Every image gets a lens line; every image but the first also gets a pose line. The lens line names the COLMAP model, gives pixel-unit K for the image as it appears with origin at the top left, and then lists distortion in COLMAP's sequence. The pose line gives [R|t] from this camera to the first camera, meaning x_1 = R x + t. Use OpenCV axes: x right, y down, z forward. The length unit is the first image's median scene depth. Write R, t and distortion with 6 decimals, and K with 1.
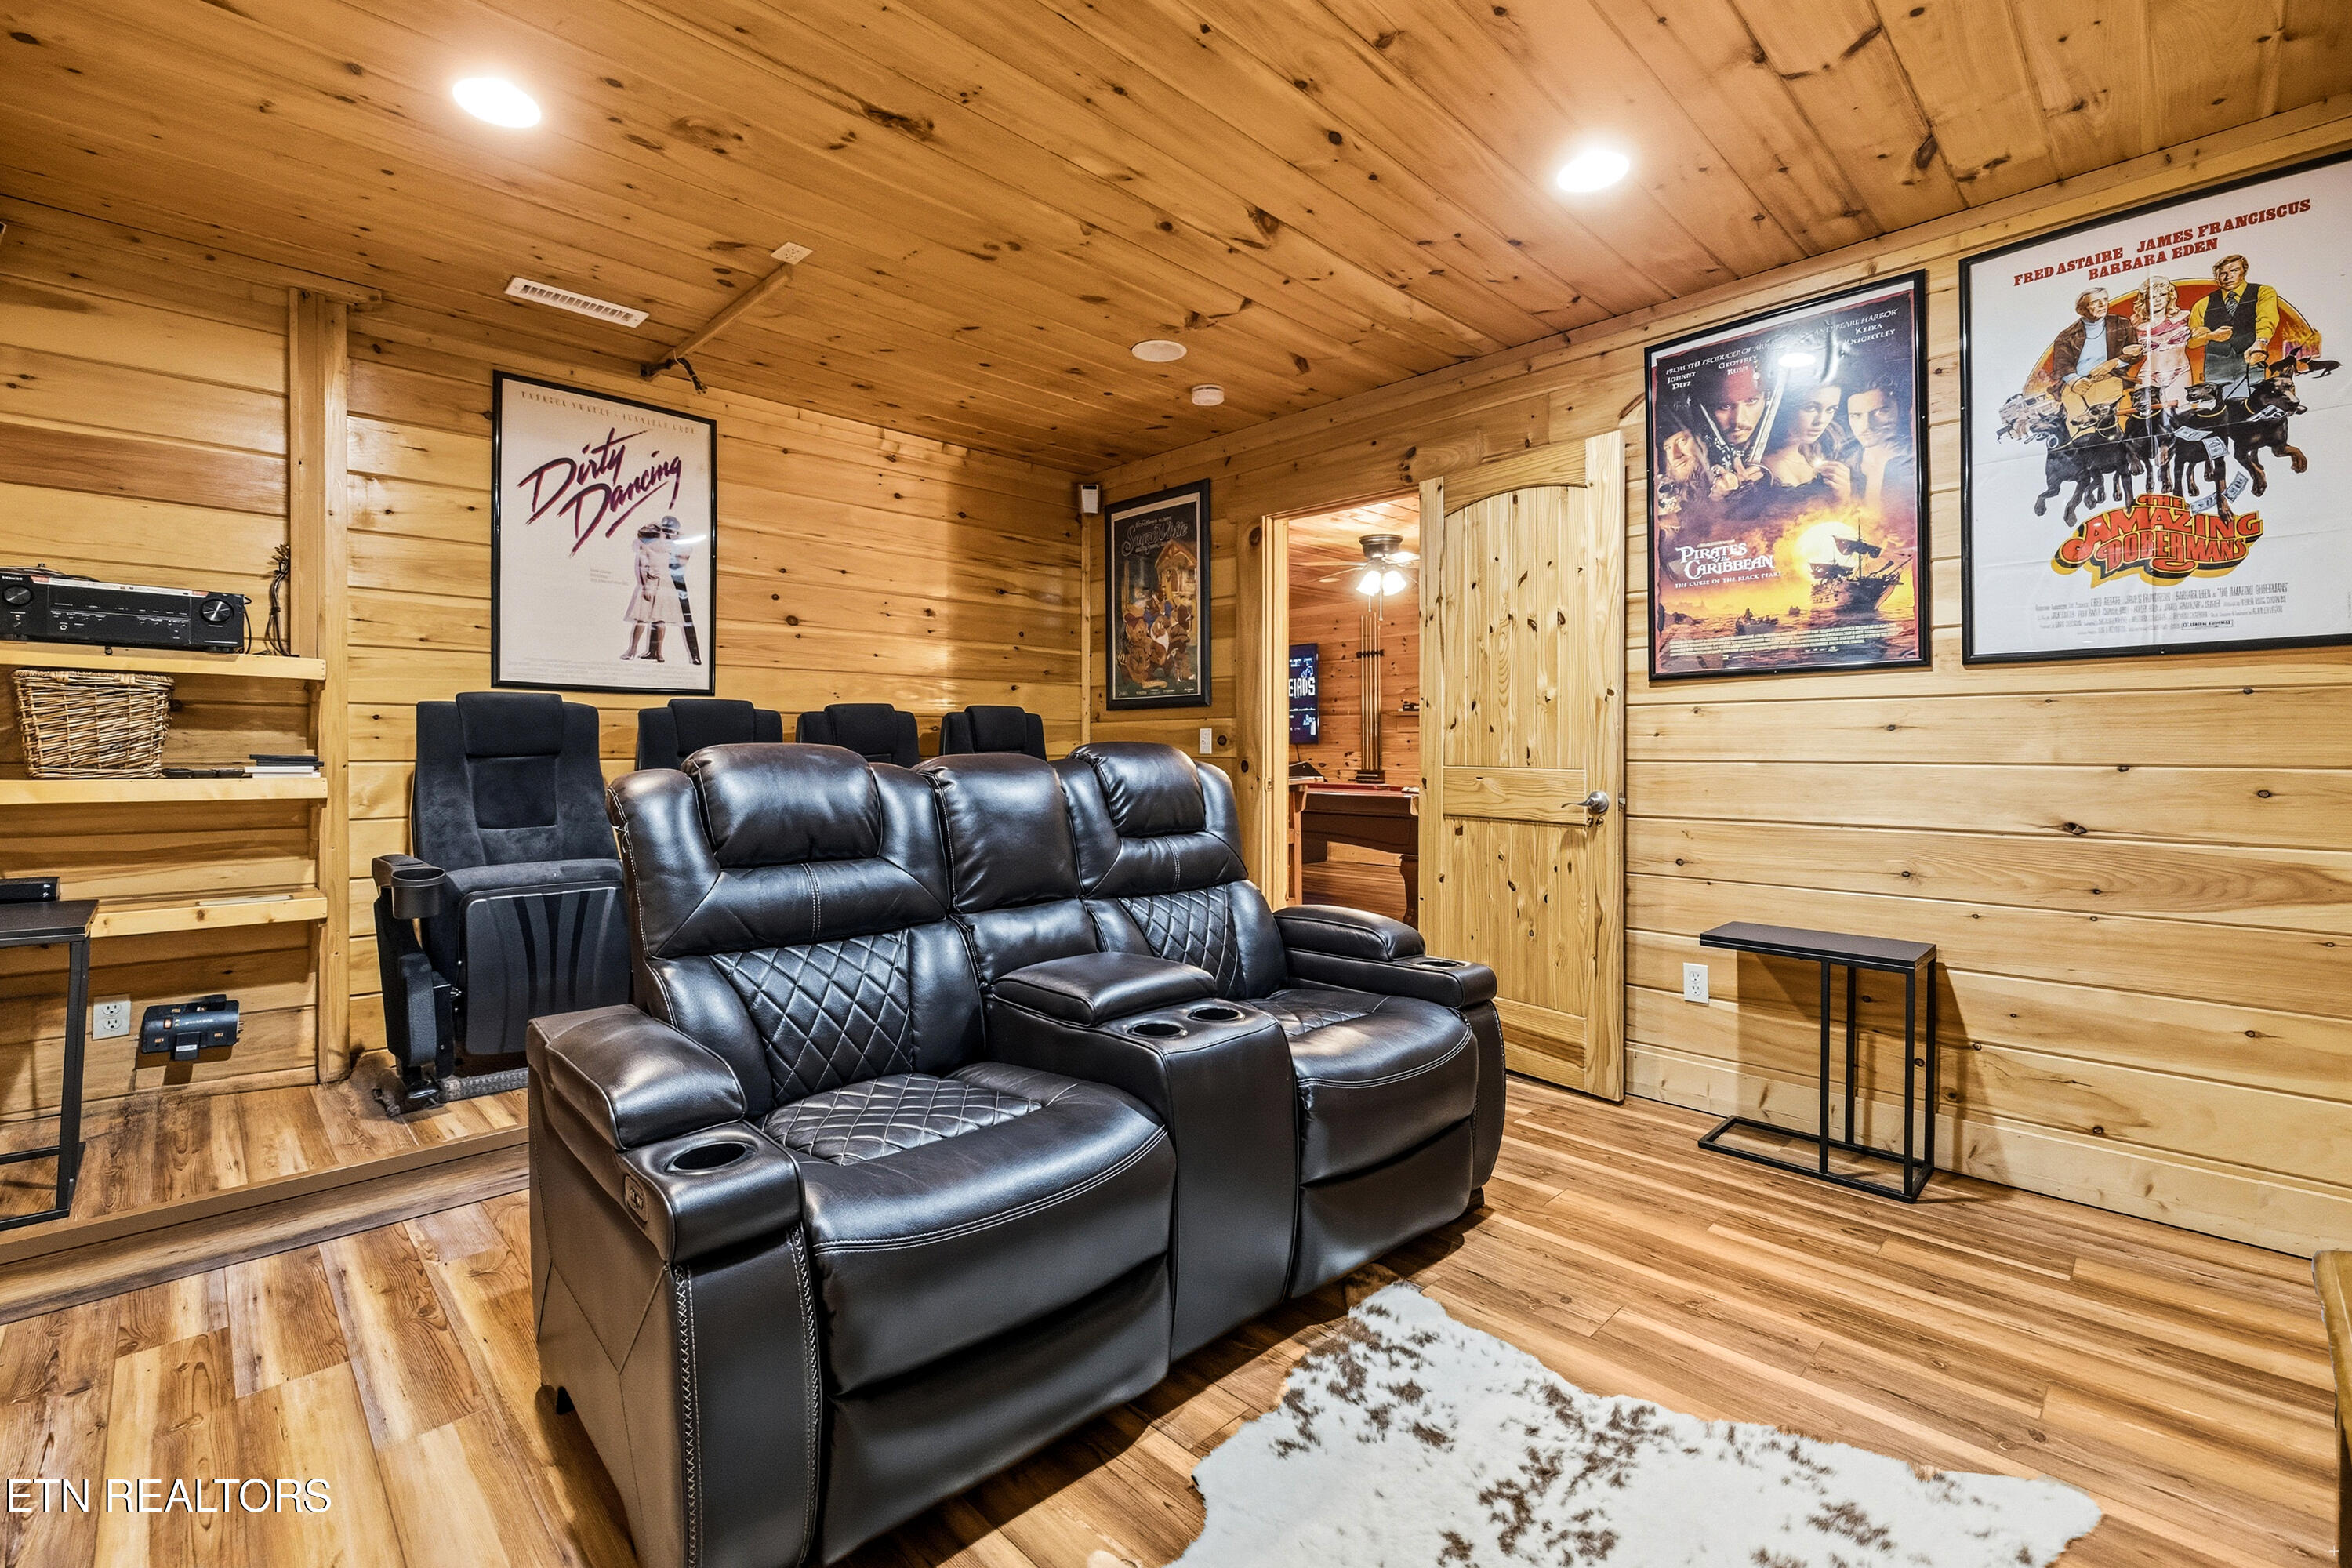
lens RADIAL K [[983.1, 0, 1173.2], [0, 983.1, 765.8], [0, 0, 1]] dist [-0.000368, 0.000447]
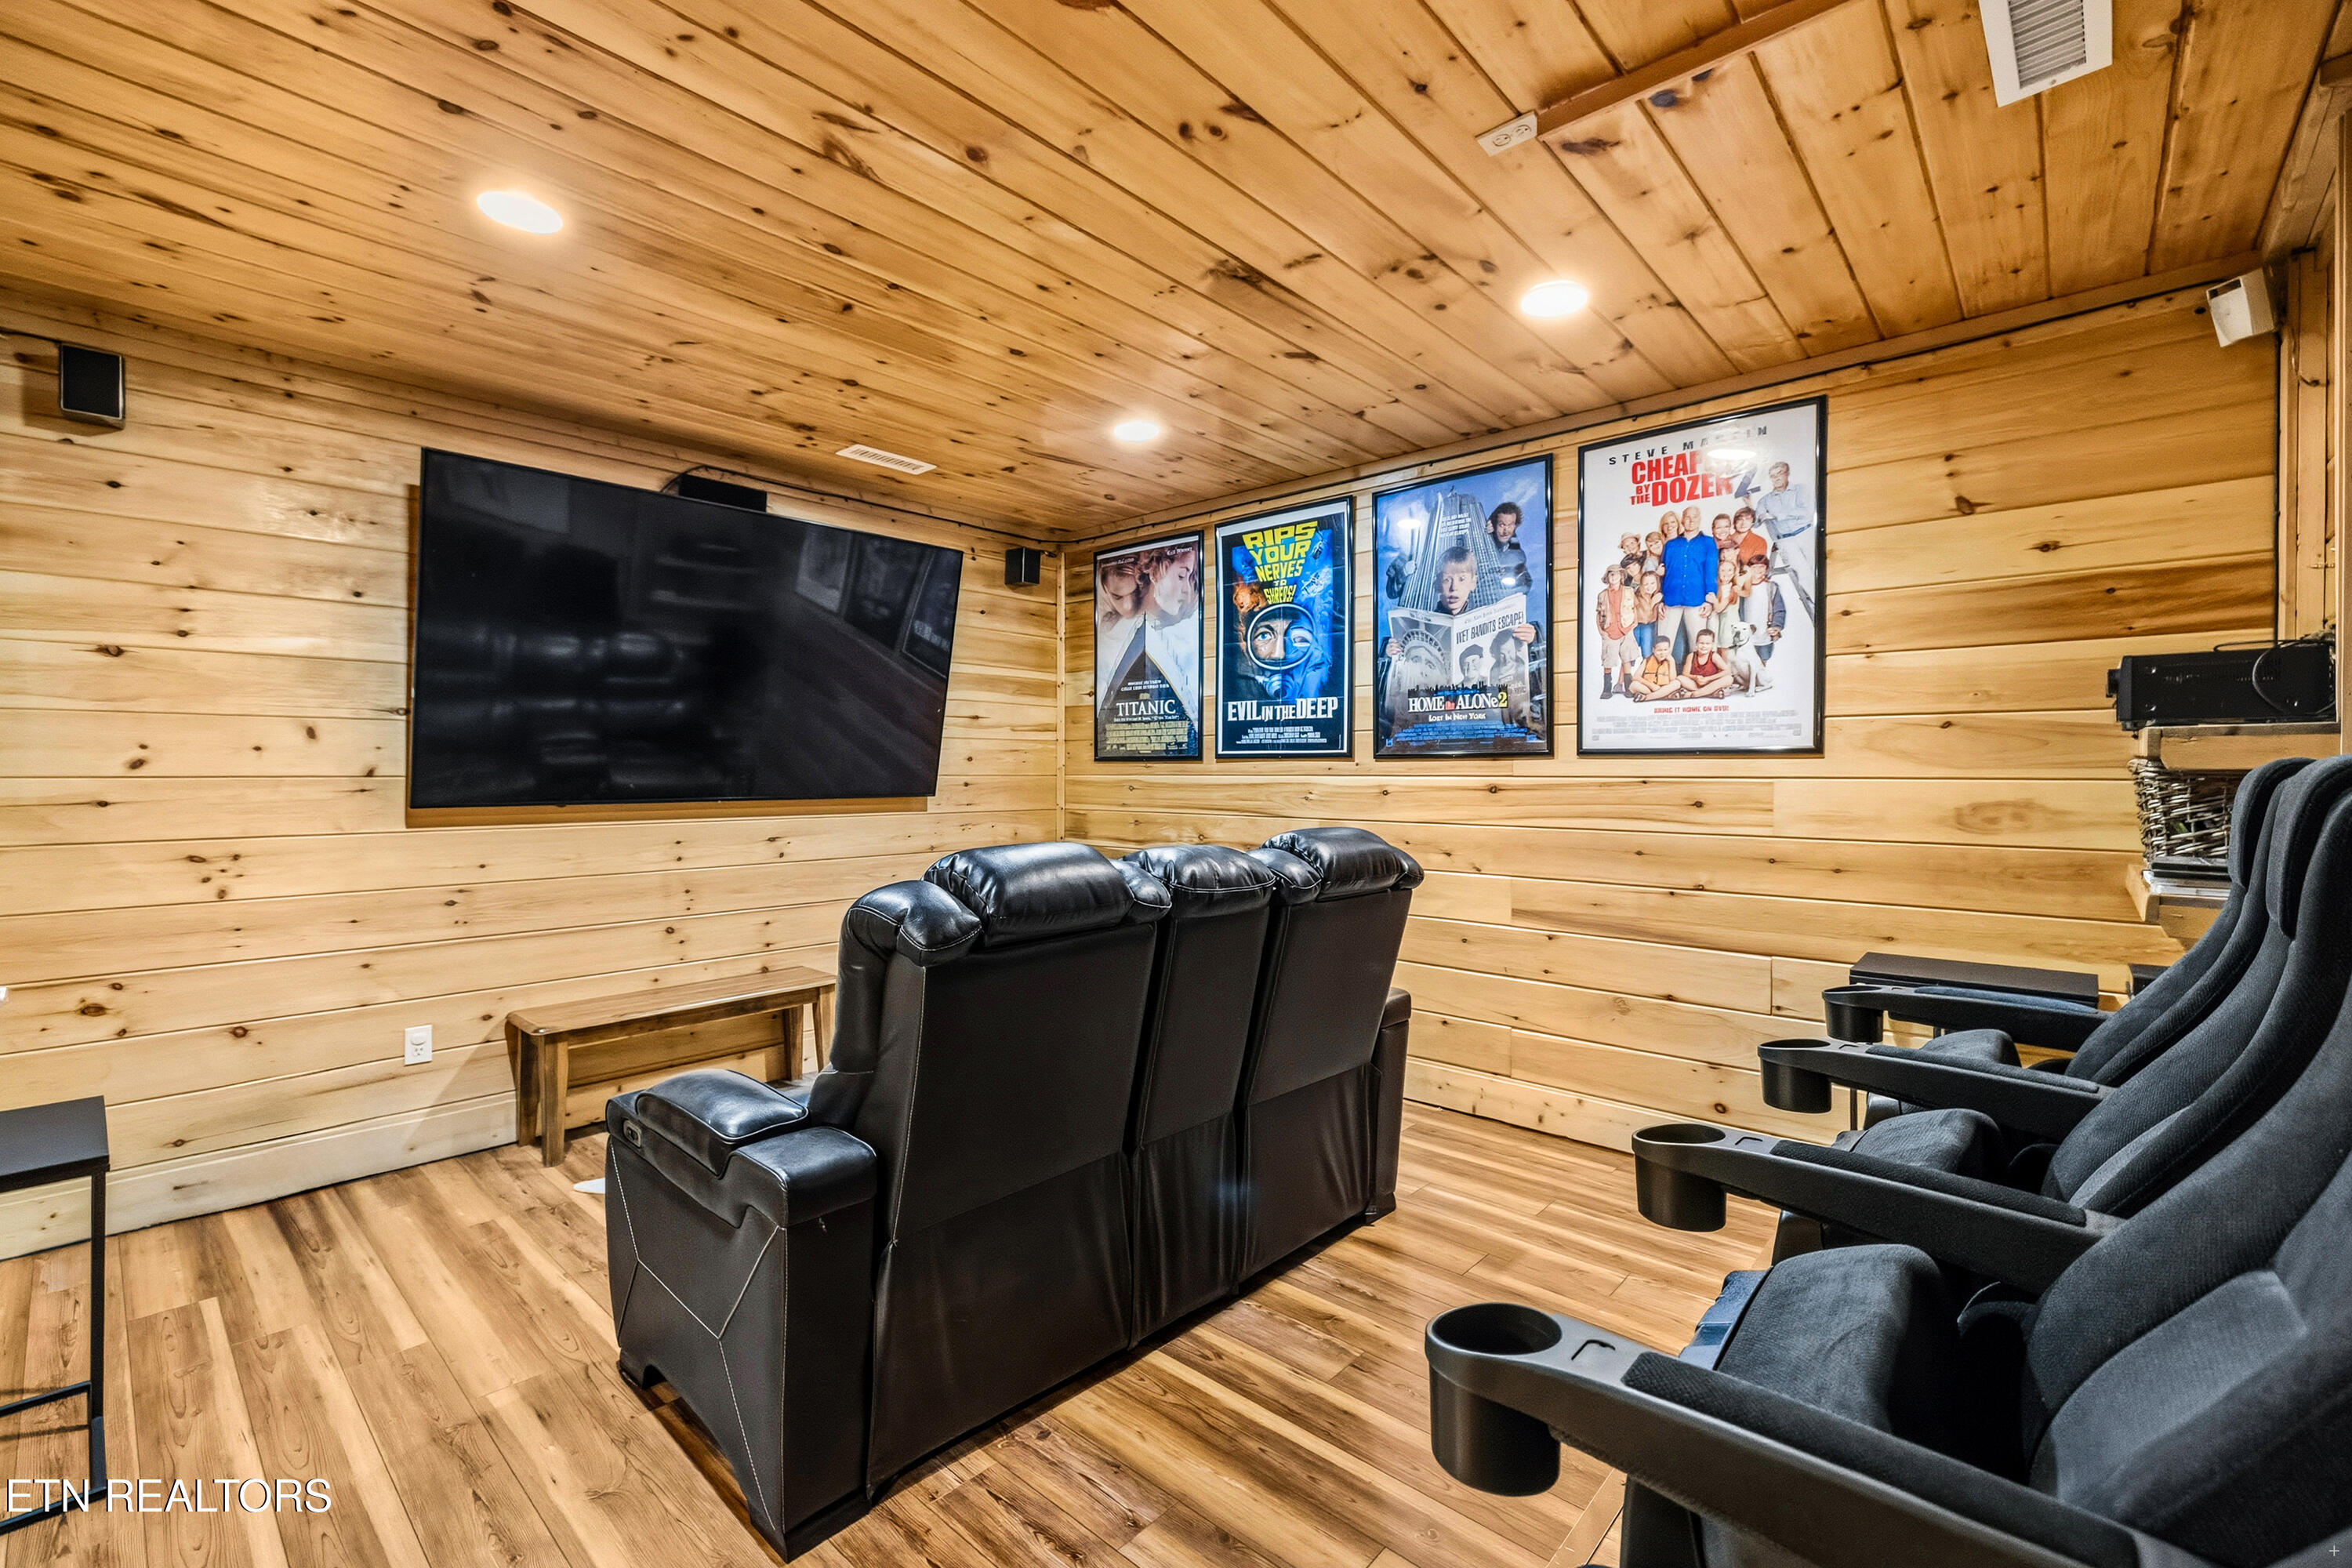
lens RADIAL K [[983.1, 0, 1180.2], [0, 983.1, 776.0], [0, 0, 1]] dist [-0.000368, 0.000447]
pose [[-0.998090, 0.005107, -0.061557, -0.157244], [0.004029, 0.999837, 0.017627, -0.109142], [0.061637, 0.017345, -0.997948, 2.173037]]
